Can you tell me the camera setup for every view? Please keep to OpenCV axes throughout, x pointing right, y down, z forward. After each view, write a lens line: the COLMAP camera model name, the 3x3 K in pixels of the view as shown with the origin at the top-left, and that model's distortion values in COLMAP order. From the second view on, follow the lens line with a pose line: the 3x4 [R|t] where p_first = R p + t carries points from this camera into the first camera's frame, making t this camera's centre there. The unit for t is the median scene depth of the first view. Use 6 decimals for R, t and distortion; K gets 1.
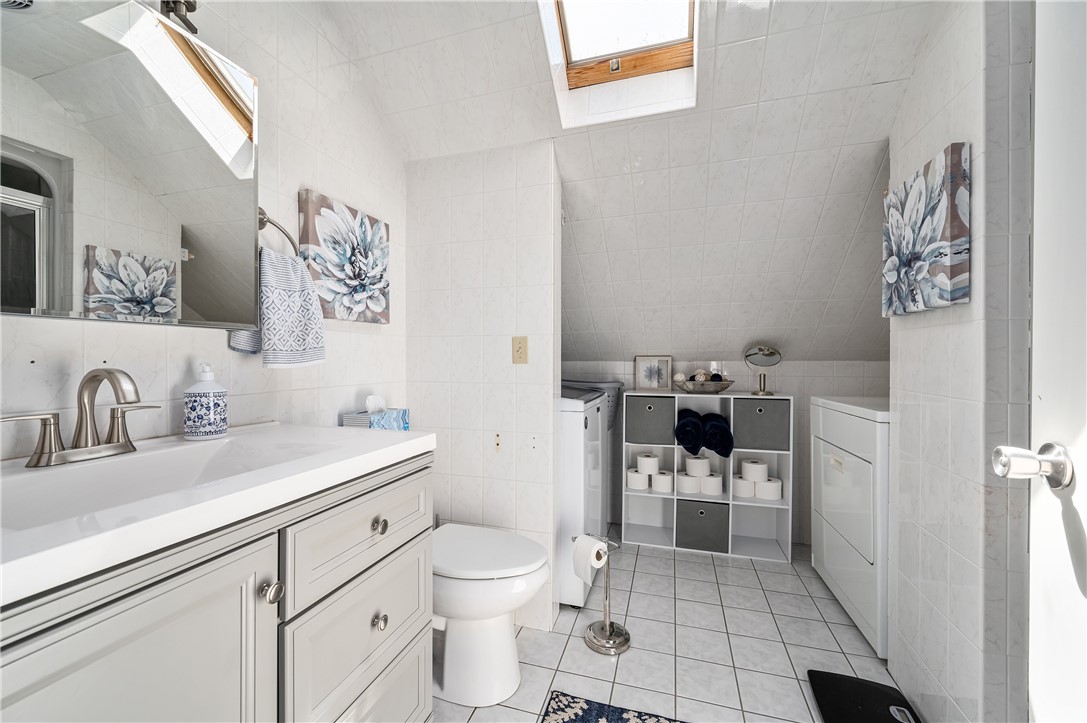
lens RADIAL K [[428.8, 0, 541.1], [0, 428.8, 362.4], [0, 0, 1]] dist [0.001343, 0.000071]
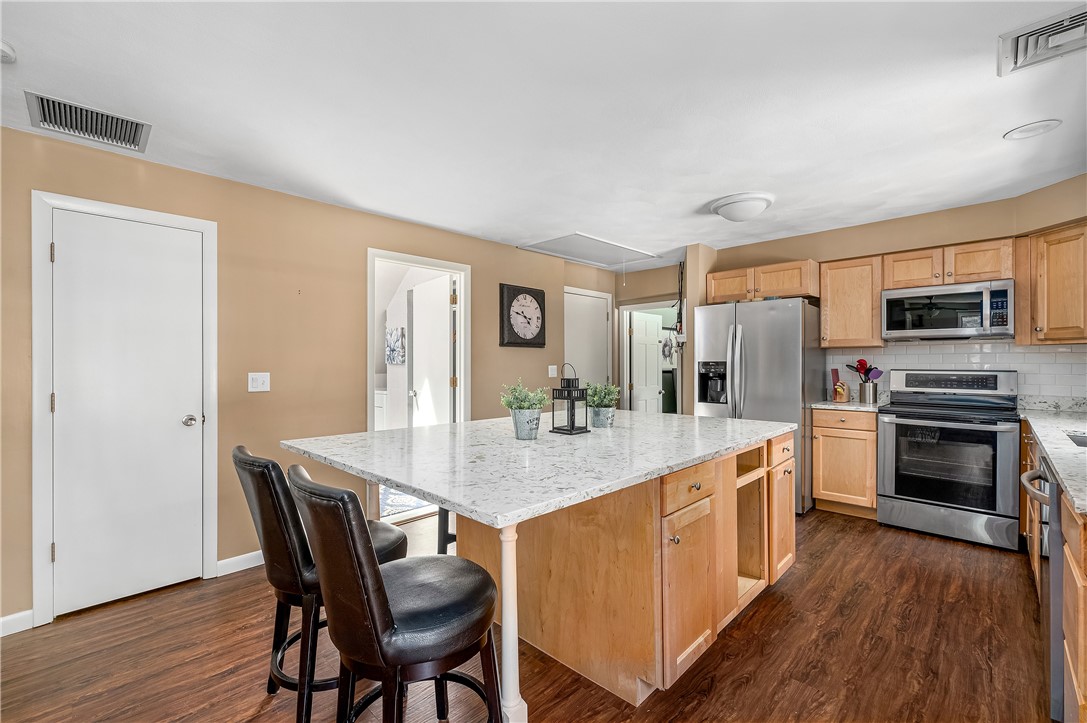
lens RADIAL K [[457.8, 0, 541.6], [0, 457.8, 360.6], [0, 0, 1]] dist [-0.000856, -0.000020]
pose [[0.459014, 0.001834, 0.888427, -2.474842], [0.006452, 0.999965, -0.005397, -0.132261], [-0.888406, 0.008210, 0.458986, -2.348640]]
